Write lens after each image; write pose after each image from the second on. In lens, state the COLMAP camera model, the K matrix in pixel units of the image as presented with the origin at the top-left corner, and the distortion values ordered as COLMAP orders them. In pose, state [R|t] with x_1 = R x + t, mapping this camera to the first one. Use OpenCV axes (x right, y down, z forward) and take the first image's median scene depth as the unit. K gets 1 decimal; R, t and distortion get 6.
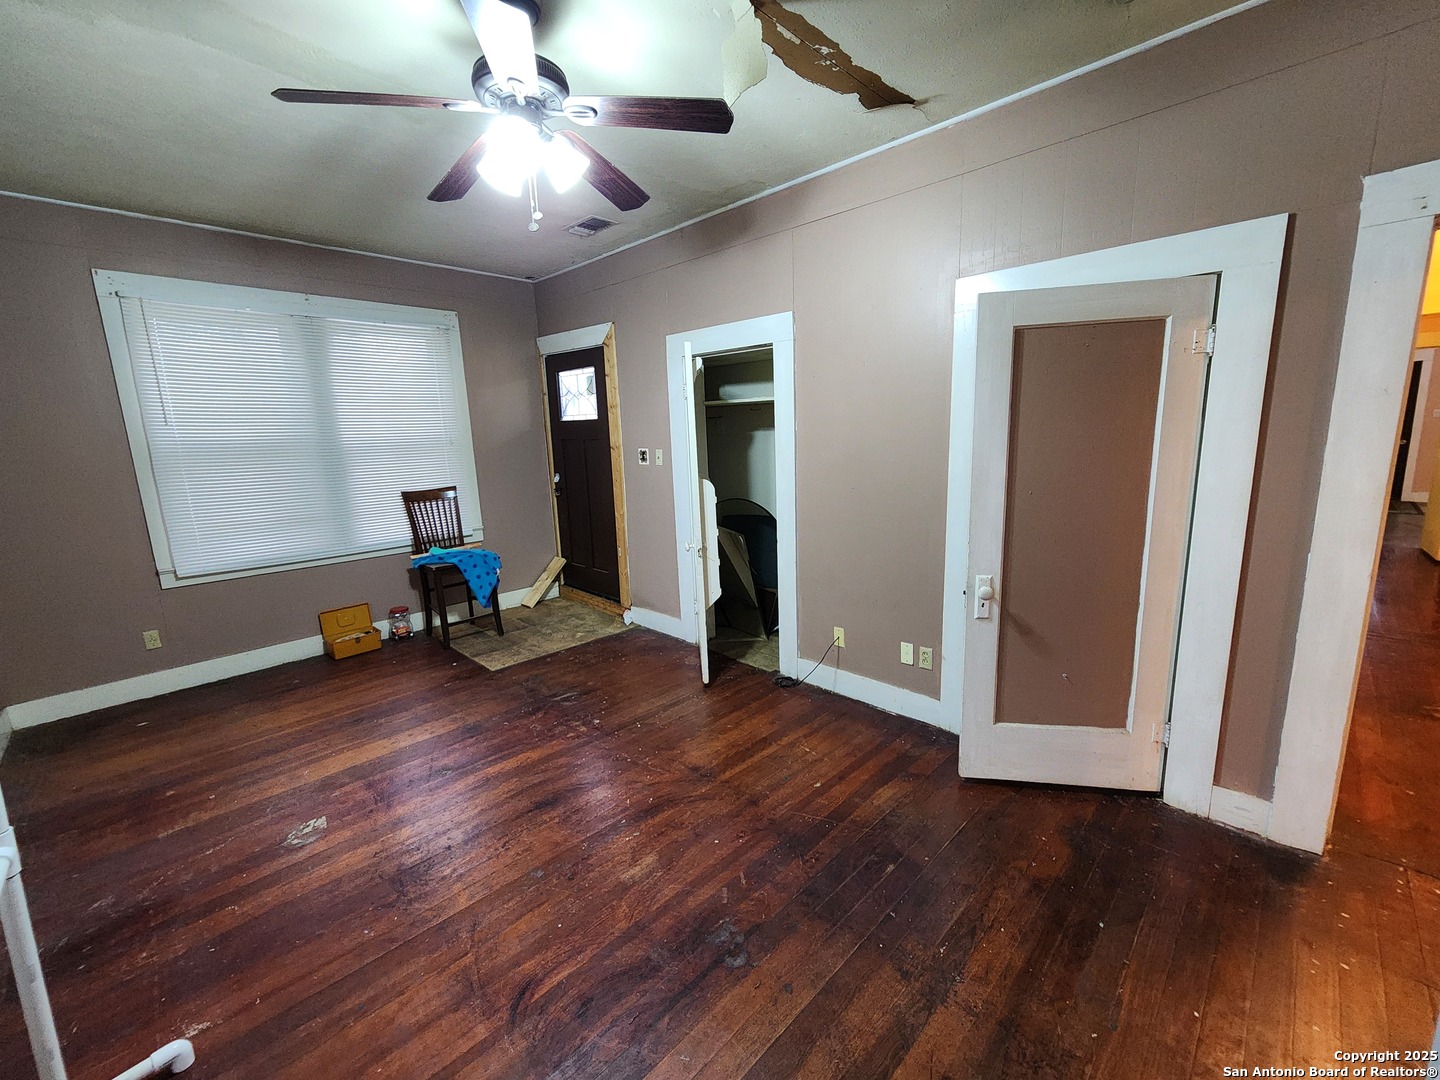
lens RADIAL K [[594.1, 0, 717.7], [0, 594.1, 540.9], [0, 0, 1]] dist [-0.001148, 0.000198]
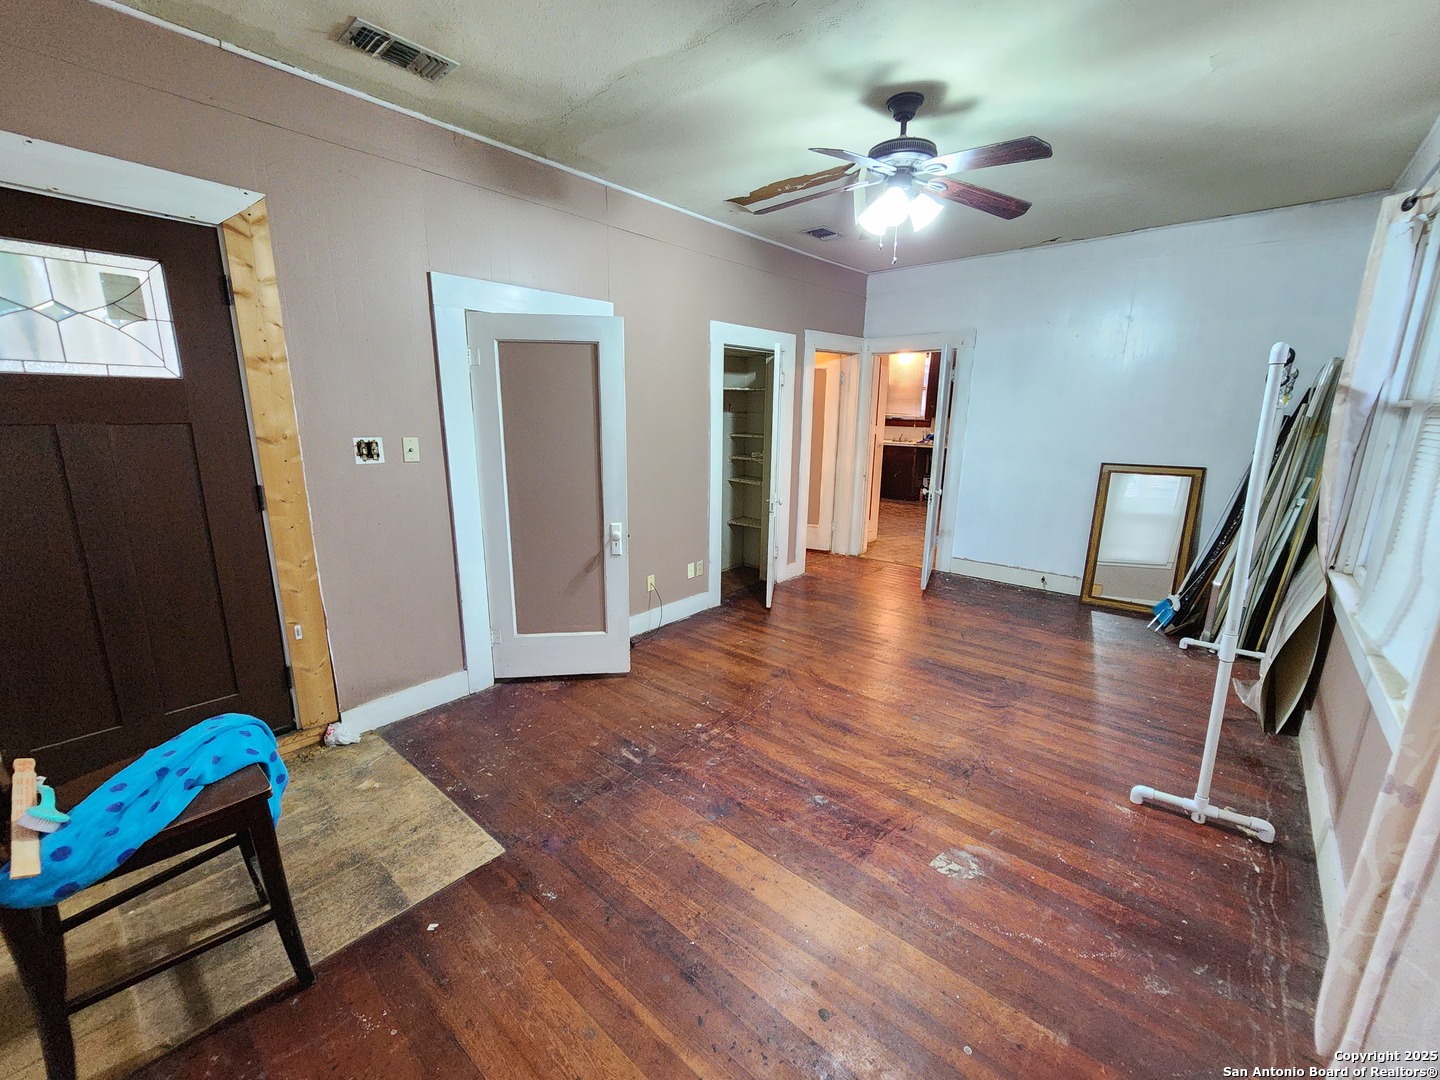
lens RADIAL K [[594.1, 0, 714.5], [0, 594.1, 541.1], [0, 0, 1]] dist [-0.001148, 0.000198]
pose [[-0.064386, -0.190239, 0.979624, -0.981261], [0.179832, 0.963378, 0.198903, -0.141276], [-0.981588, 0.188974, -0.027817, 0.879911]]
